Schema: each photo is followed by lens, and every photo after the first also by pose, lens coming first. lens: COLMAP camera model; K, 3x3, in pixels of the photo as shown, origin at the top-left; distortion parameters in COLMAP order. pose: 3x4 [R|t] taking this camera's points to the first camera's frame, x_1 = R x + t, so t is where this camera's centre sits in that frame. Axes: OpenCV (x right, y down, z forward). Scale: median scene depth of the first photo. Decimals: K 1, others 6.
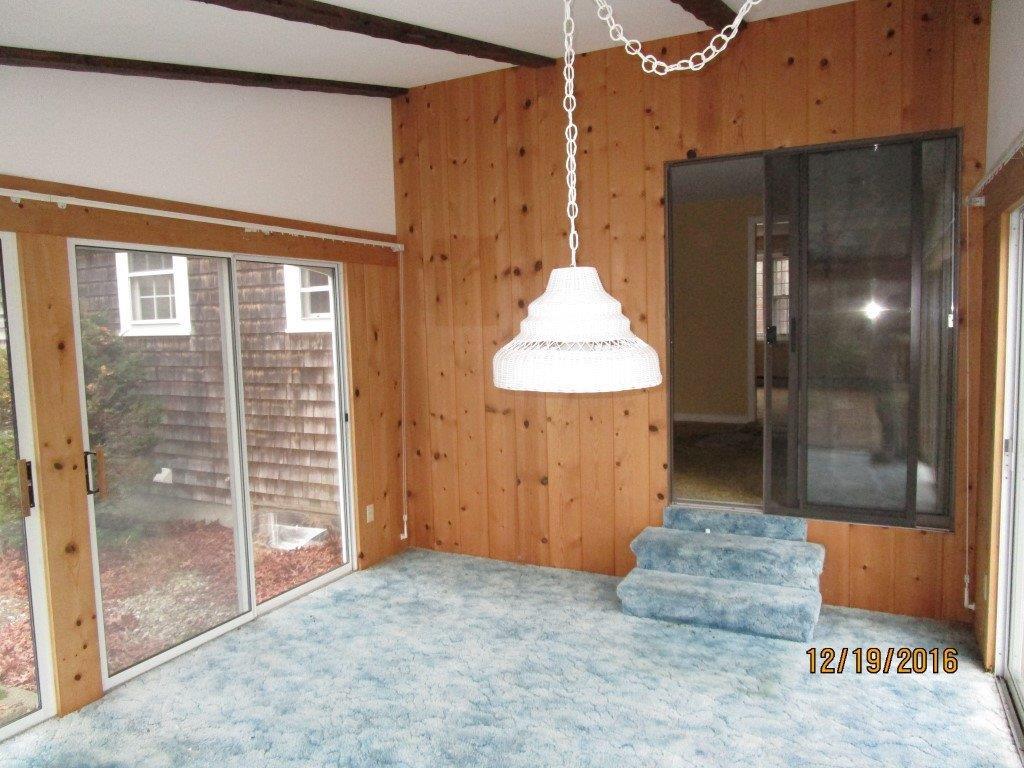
lens RADIAL K [[730.5, 0, 512.0], [0, 730.5, 384.0], [0, 0, 1]] dist [-0.021391, 0.000800]
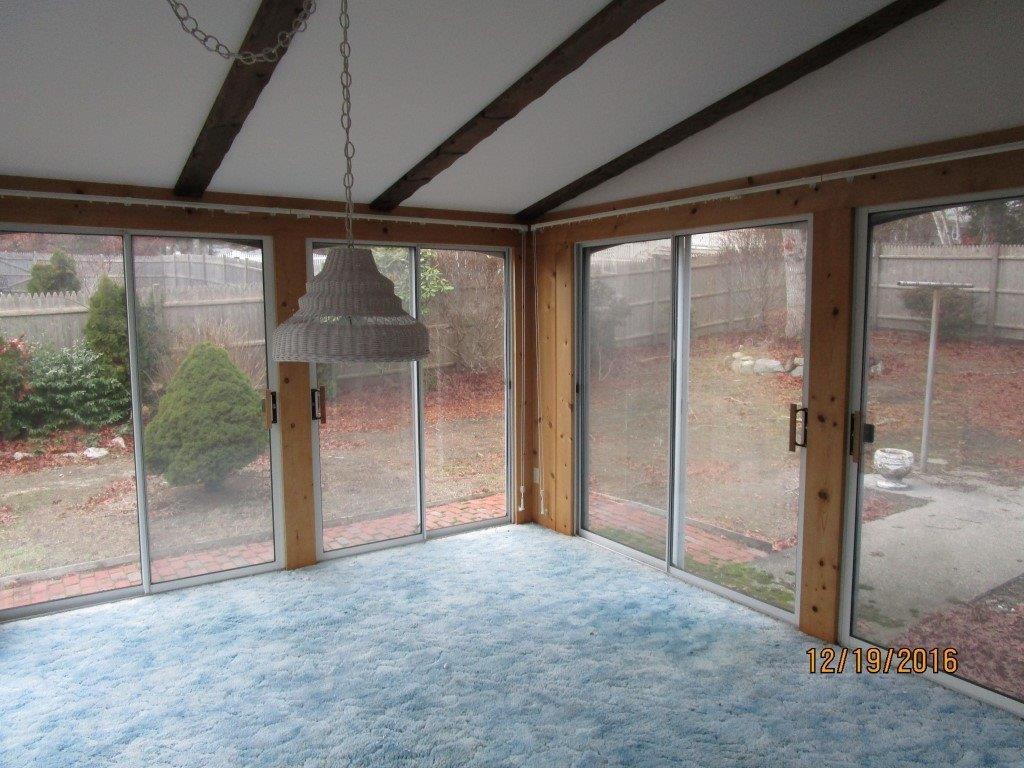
lens RADIAL K [[730.5, 0, 512.0], [0, 730.5, 384.0], [0, 0, 1]] dist [-0.021391, 0.000800]
pose [[-0.497634, 0.119220, -0.859155, 0.556633], [-0.054376, 0.984273, 0.168077, -0.099752], [0.865681, 0.130358, -0.483325, 1.091487]]
